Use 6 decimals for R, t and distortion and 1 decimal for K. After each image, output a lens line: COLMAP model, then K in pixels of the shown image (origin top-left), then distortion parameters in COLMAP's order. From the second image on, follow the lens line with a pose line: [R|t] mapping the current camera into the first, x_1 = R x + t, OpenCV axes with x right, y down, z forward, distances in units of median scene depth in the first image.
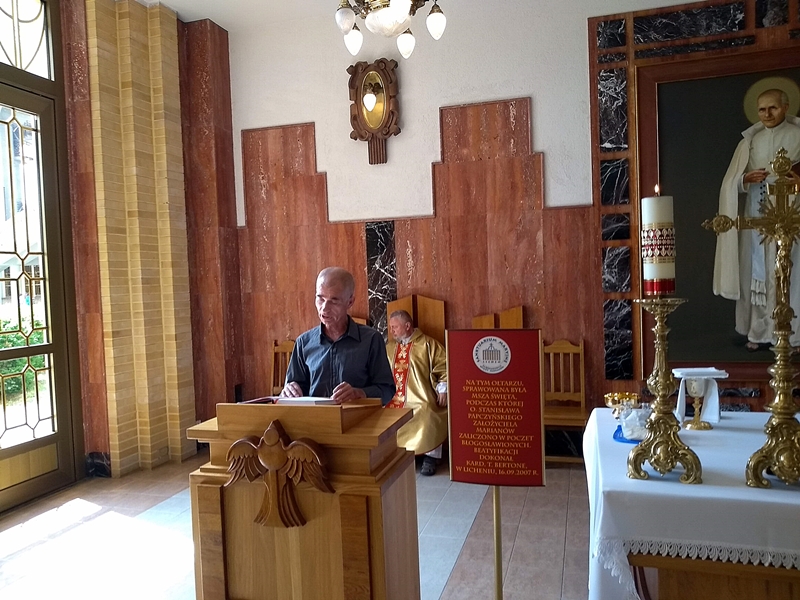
lens RADIAL K [[624.1, 0, 392.1], [0, 624.1, 303.8], [0, 0, 1]] dist [0.034457, -0.034596]
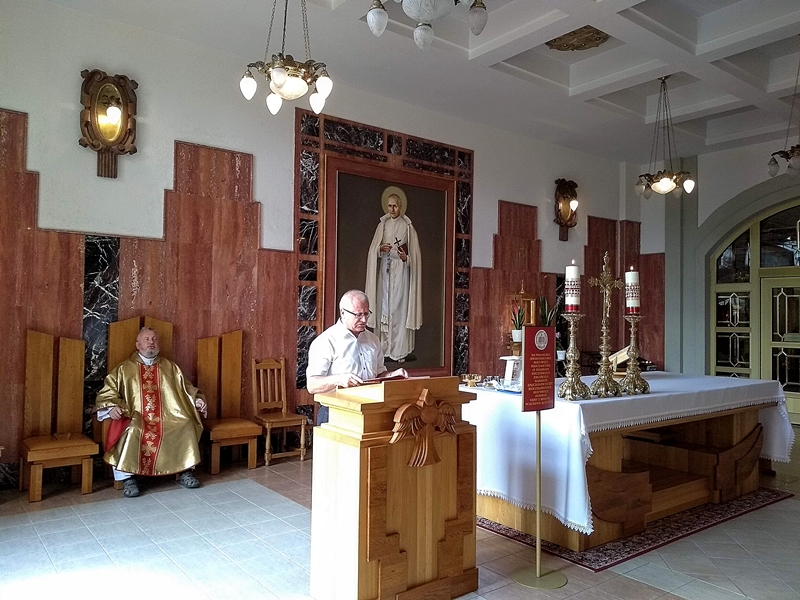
lens RADIAL K [[624.1, 0, 401.1], [0, 624.1, 317.9], [0, 0, 1]] dist [0.034457, -0.034596]
pose [[0.582918, 0.044293, 0.811323, -0.576125], [-0.007090, 0.998752, -0.049432, 0.038785], [-0.812500, 0.023063, 0.582505, 0.082749]]
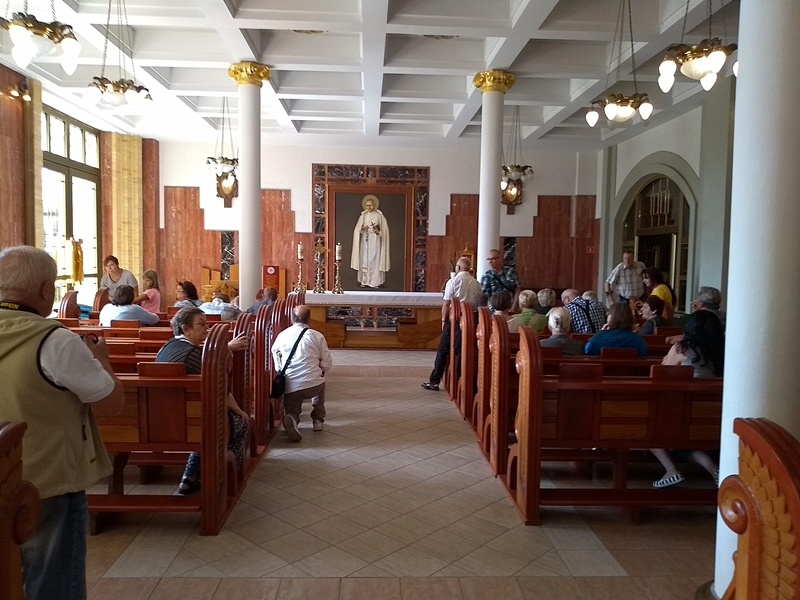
lens RADIAL K [[624.1, 0, 398.6], [0, 624.1, 320.3], [0, 0, 1]] dist [0.034457, -0.034596]
pose [[0.939304, 0.023220, 0.342300, -0.240180], [-0.041639, 0.998047, 0.046561, 0.077563], [-0.340551, -0.057988, 0.938436, -1.668161]]
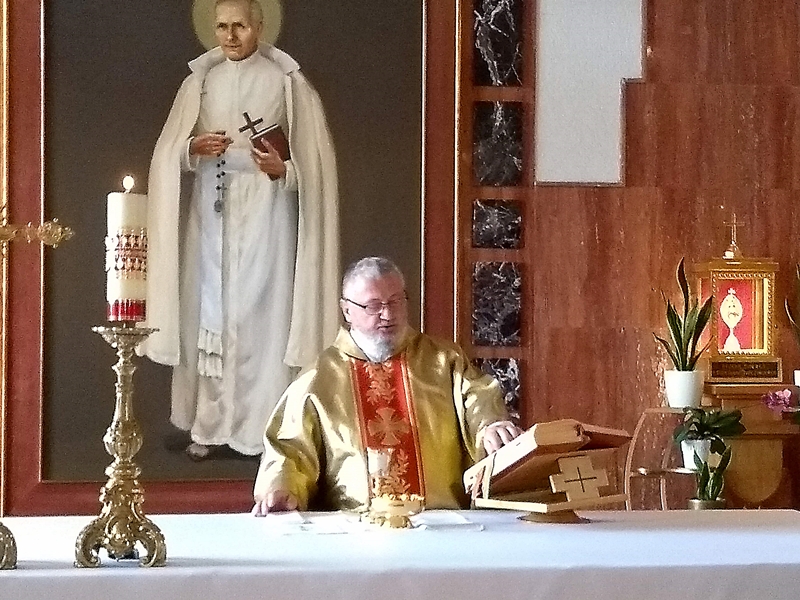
lens RADIAL K [[624.1, 0, 327.9], [0, 624.1, 295.9], [0, 0, 1]] dist [0.034457, -0.034596]
pose [[0.938282, 0.047403, 0.342607, 0.455430], [-0.031167, 0.998122, -0.052745, -0.039642], [-0.344463, 0.038812, 0.937997, 0.416804]]
